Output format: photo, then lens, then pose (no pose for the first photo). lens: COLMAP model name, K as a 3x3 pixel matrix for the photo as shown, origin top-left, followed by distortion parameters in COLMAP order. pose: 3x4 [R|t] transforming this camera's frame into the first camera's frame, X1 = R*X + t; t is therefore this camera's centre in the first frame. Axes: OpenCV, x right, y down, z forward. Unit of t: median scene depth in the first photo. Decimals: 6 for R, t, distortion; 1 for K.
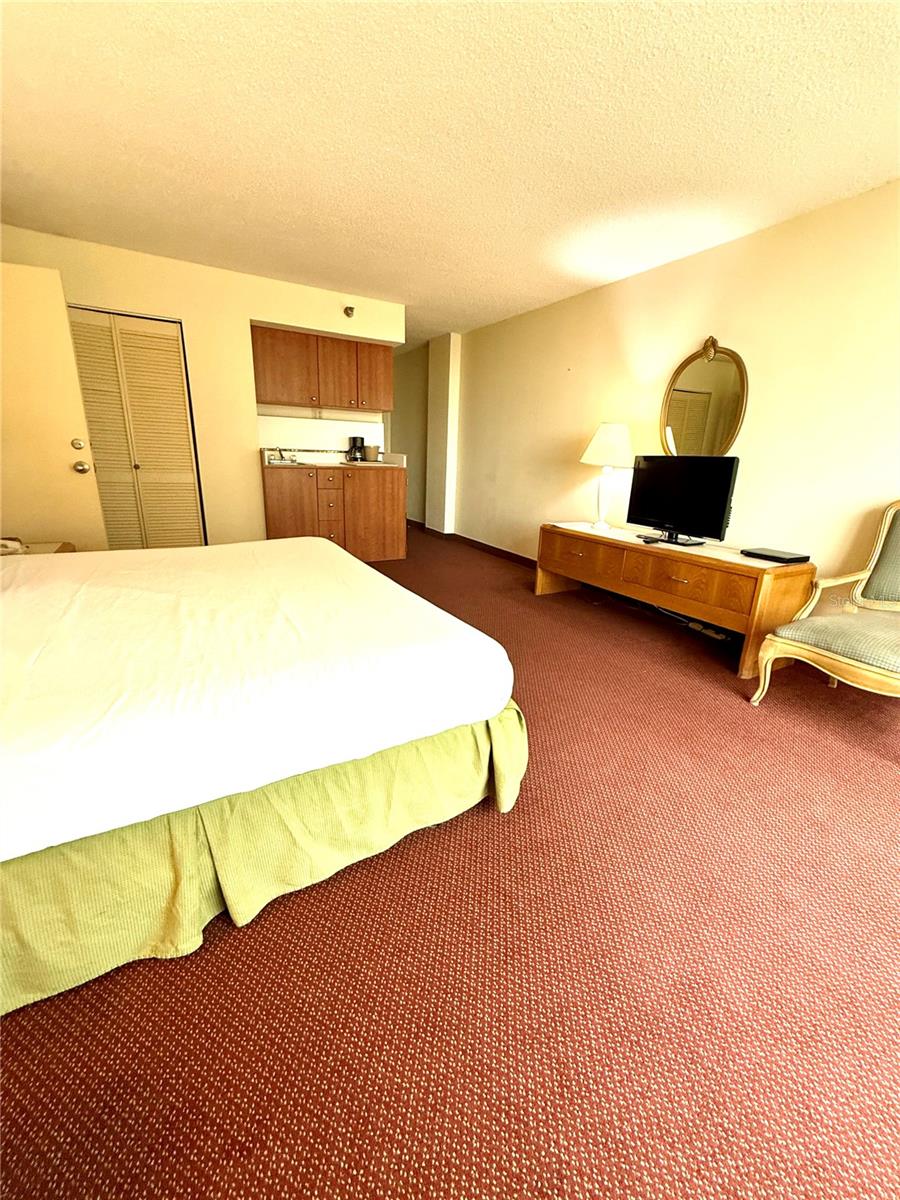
lens RADIAL K [[477.0, 0, 450.6], [0, 477.0, 596.2], [0, 0, 1]] dist [-0.001739, 0.000304]
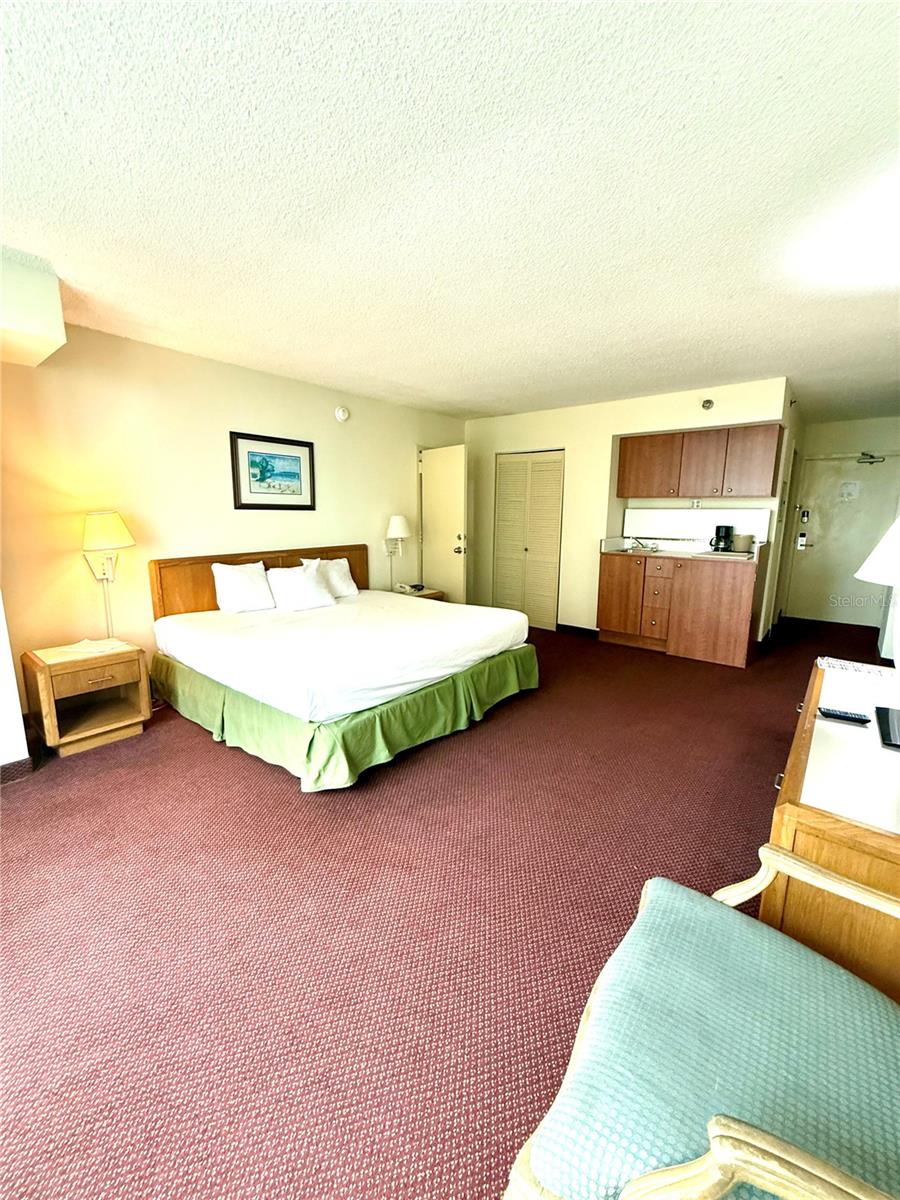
lens RADIAL K [[477.0, 0, 450.6], [0, 477.0, 596.2], [0, 0, 1]] dist [-0.001739, 0.000304]
pose [[0.347802, 0.132180, -0.928204, 0.539307], [-0.266688, 0.963064, 0.037215, -0.107248], [0.898839, 0.234597, 0.370206, 0.243279]]
